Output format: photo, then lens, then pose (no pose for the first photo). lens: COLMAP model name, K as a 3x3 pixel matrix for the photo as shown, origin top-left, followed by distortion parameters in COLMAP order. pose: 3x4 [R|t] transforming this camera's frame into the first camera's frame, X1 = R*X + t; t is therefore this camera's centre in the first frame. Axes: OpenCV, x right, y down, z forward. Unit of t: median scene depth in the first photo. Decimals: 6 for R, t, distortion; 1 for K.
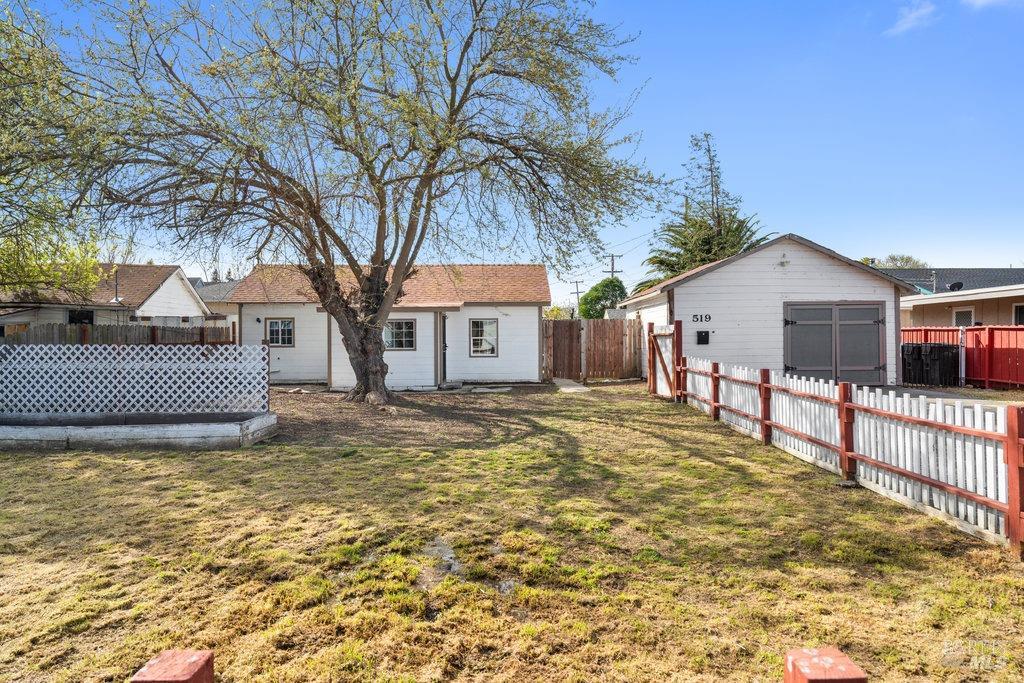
lens RADIAL K [[629.2, 0, 513.2], [0, 629.2, 333.9], [0, 0, 1]] dist [0.004984, -0.000845]
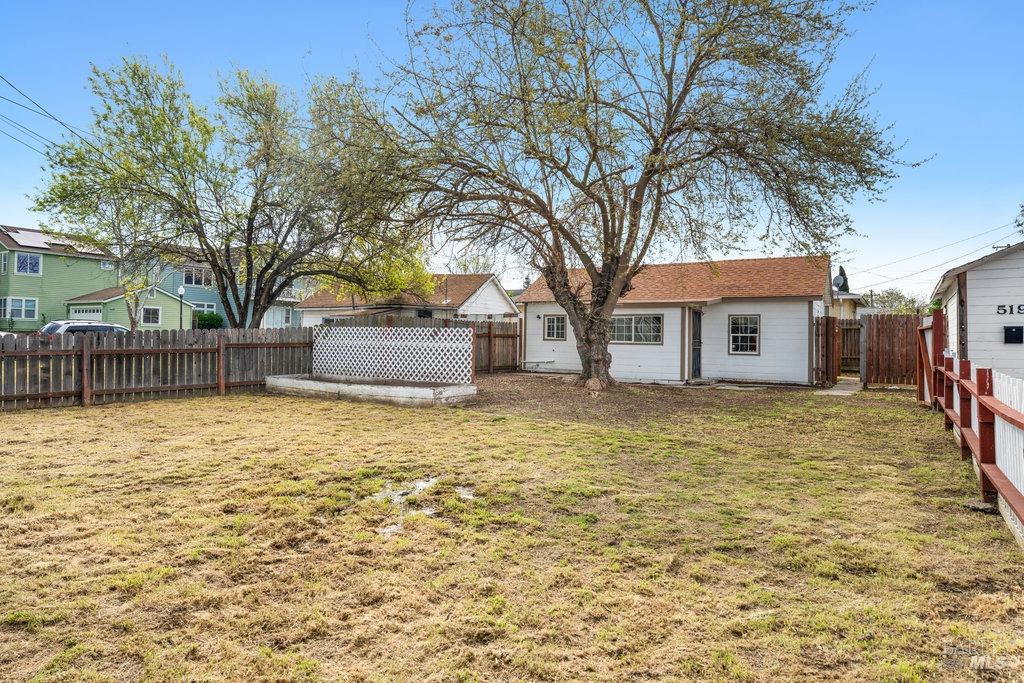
lens RADIAL K [[604.1, 0, 508.7], [0, 604.1, 325.2], [0, 0, 1]] dist [0.003504, 0.001032]
pose [[0.839816, 0.005096, -0.542848, 0.185013], [-0.019833, 0.999576, -0.021300, 0.022142], [0.542509, 0.028655, 0.839561, 0.044217]]
